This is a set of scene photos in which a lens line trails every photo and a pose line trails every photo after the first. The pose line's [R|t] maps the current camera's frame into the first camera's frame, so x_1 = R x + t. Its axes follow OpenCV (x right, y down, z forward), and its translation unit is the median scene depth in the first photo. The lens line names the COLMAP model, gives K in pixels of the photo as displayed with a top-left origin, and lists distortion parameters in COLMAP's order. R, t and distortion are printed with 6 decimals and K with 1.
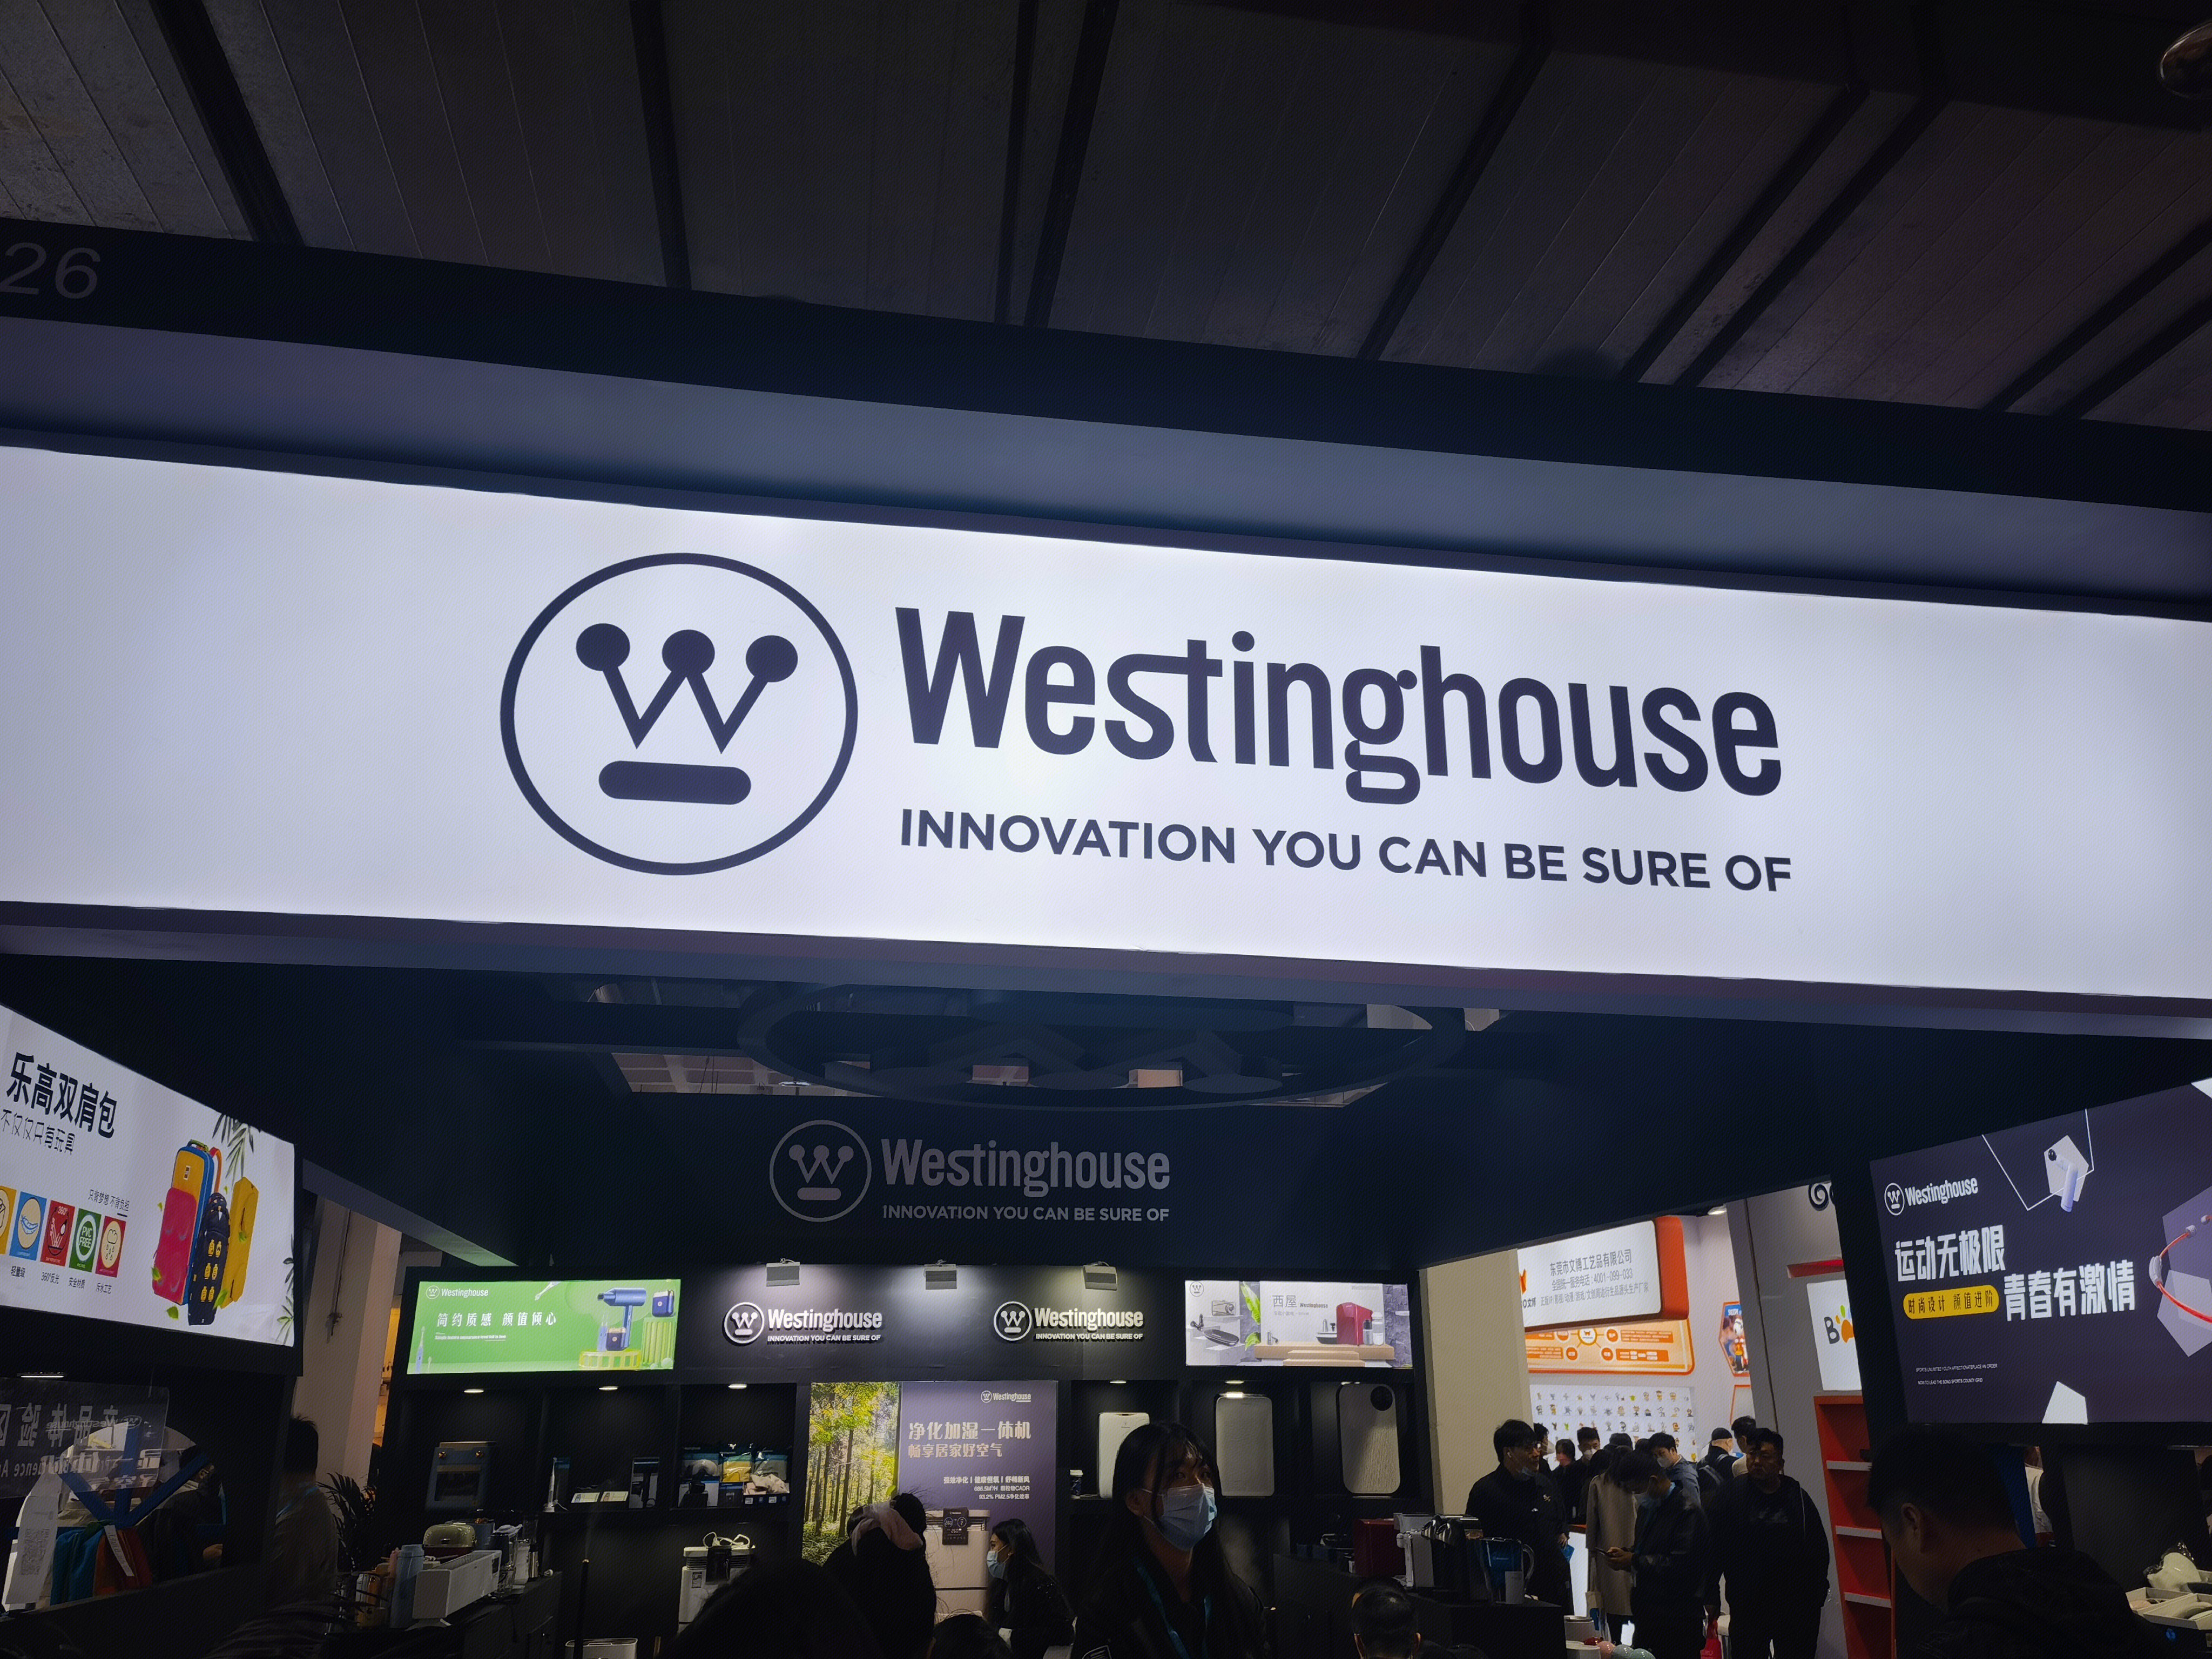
lens RADIAL K [[1698.3, 0, 1106.0], [0, 1698.3, 829.5], [0, 0, 1]] dist [0.058210, -0.104235]
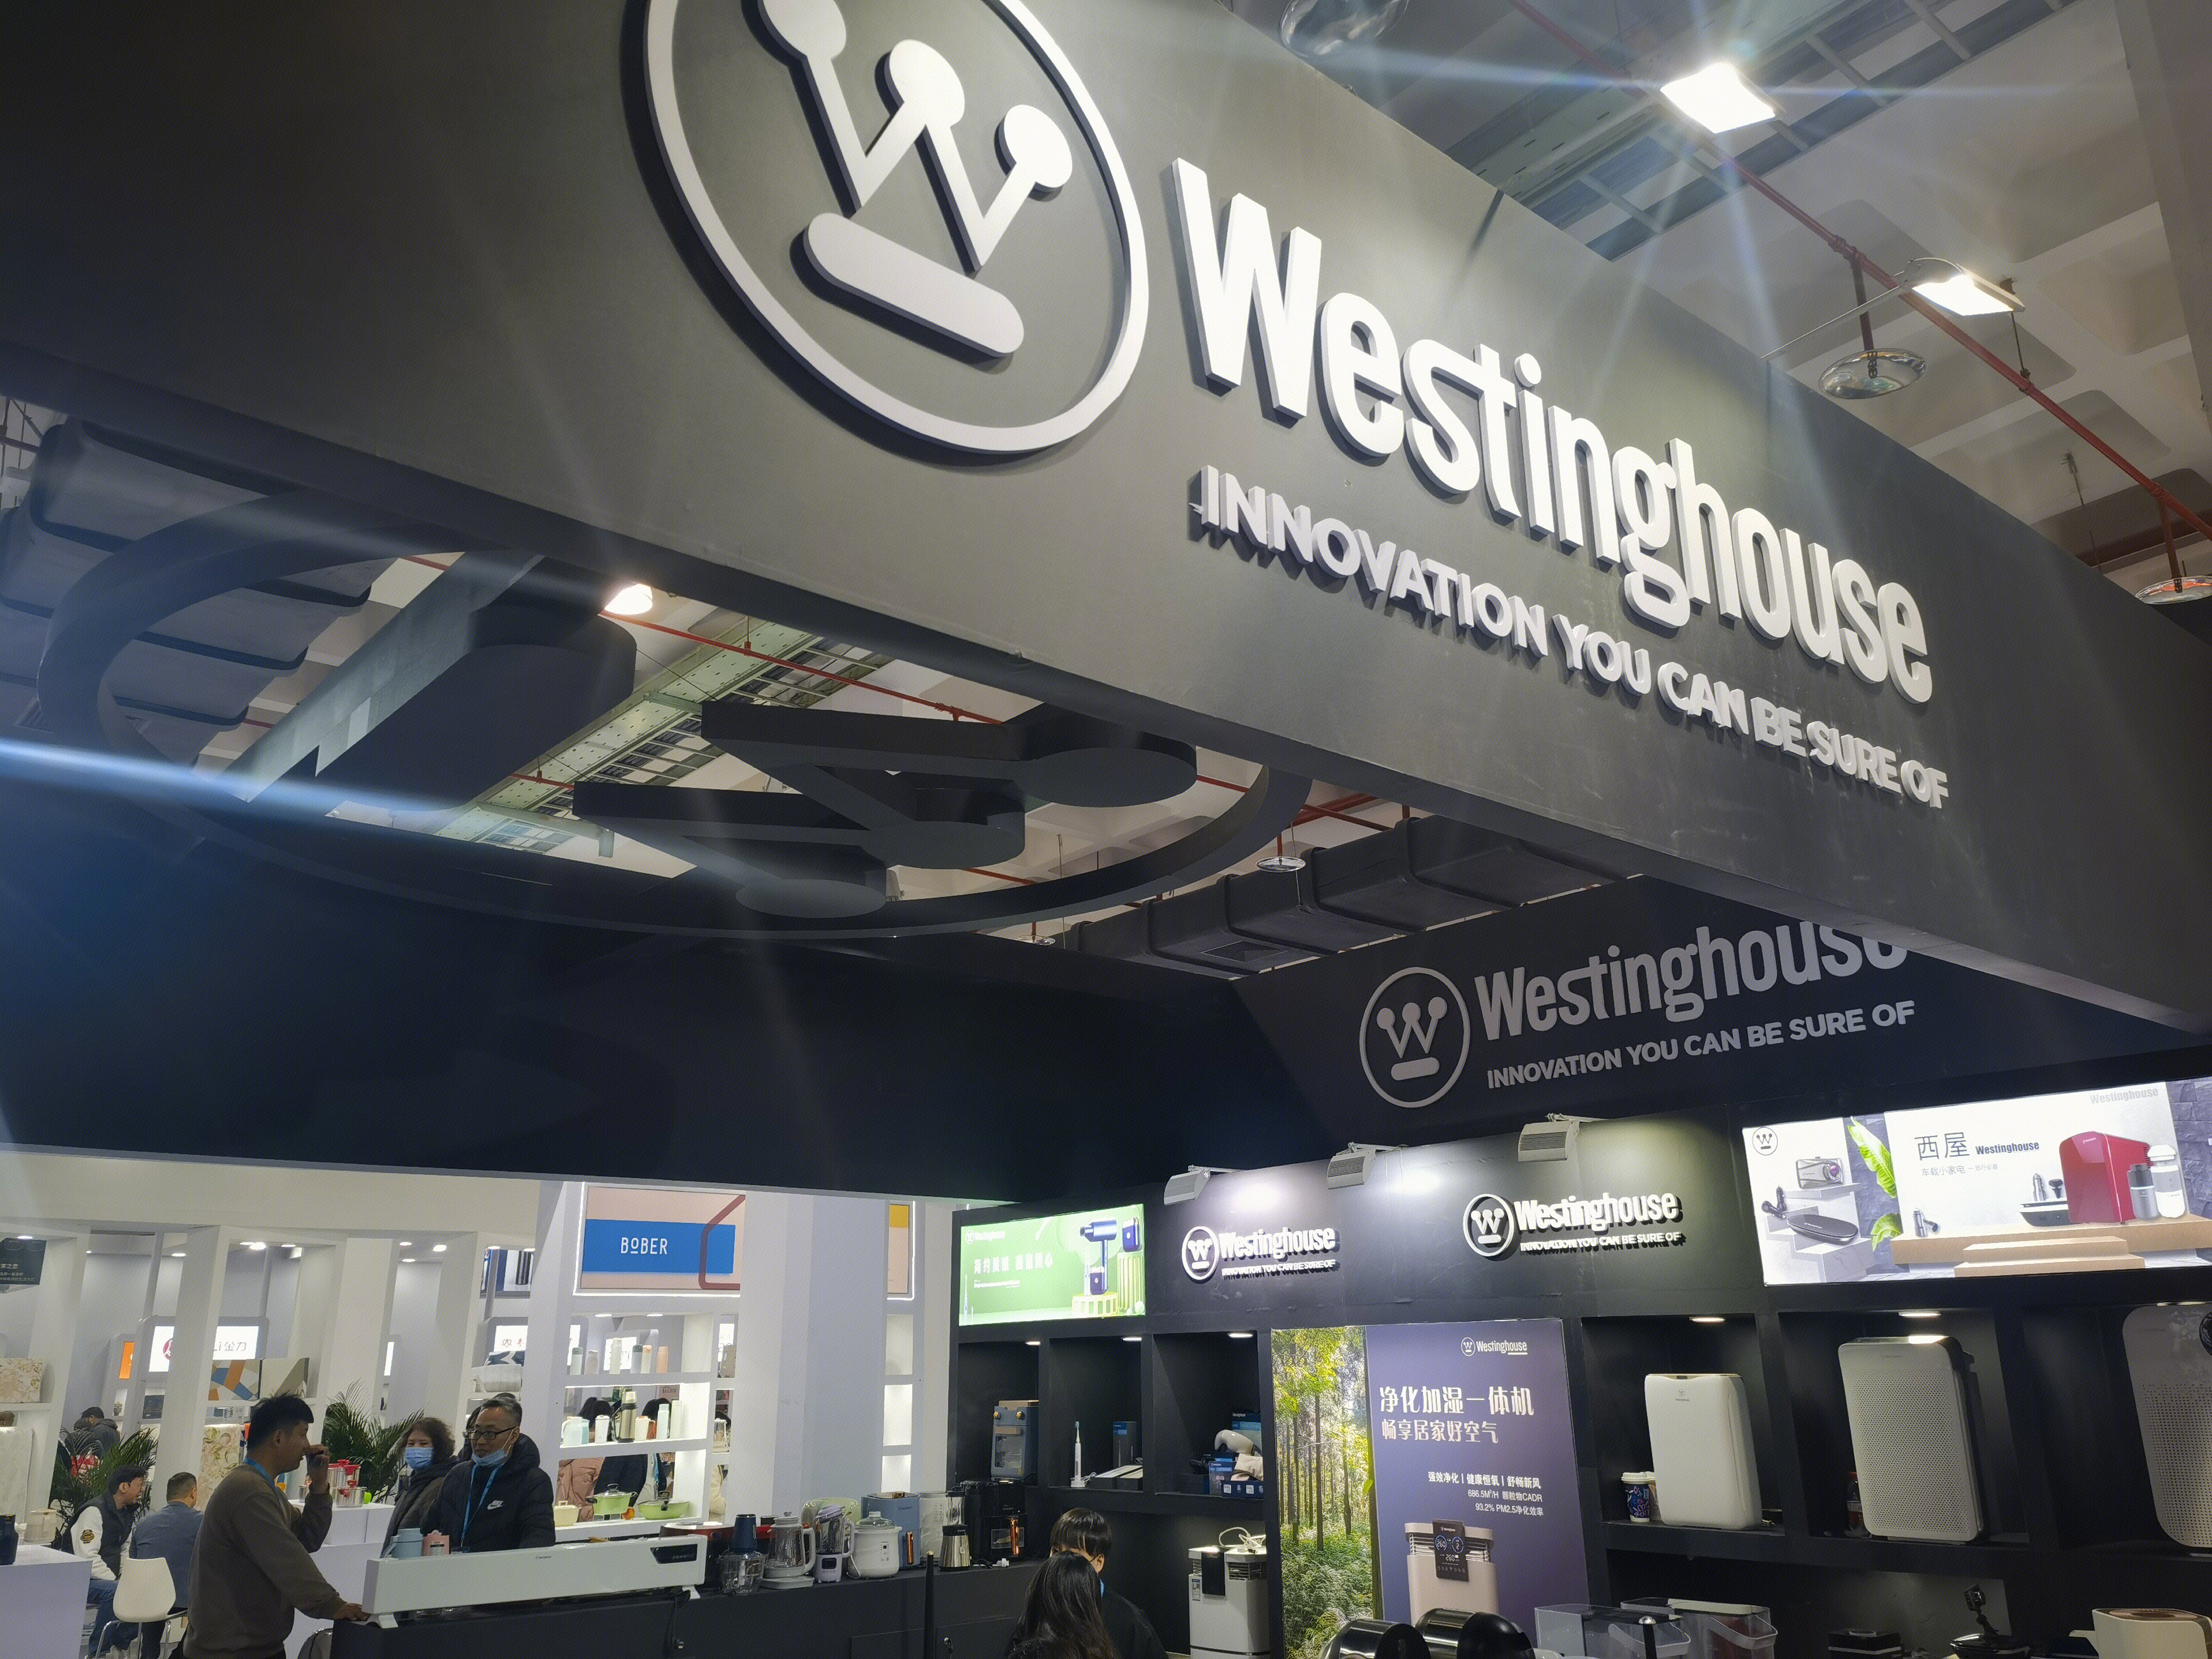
lens RADIAL K [[1673.2, 0, 1106.0], [0, 1673.2, 829.5], [0, 0, 1]] dist [0.028463, 0.000185]
pose [[0.489670, -0.266684, -0.830123, 0.420847], [0.287676, 0.948177, -0.134917, 0.193907], [0.823083, -0.172742, 0.541012, 0.580314]]
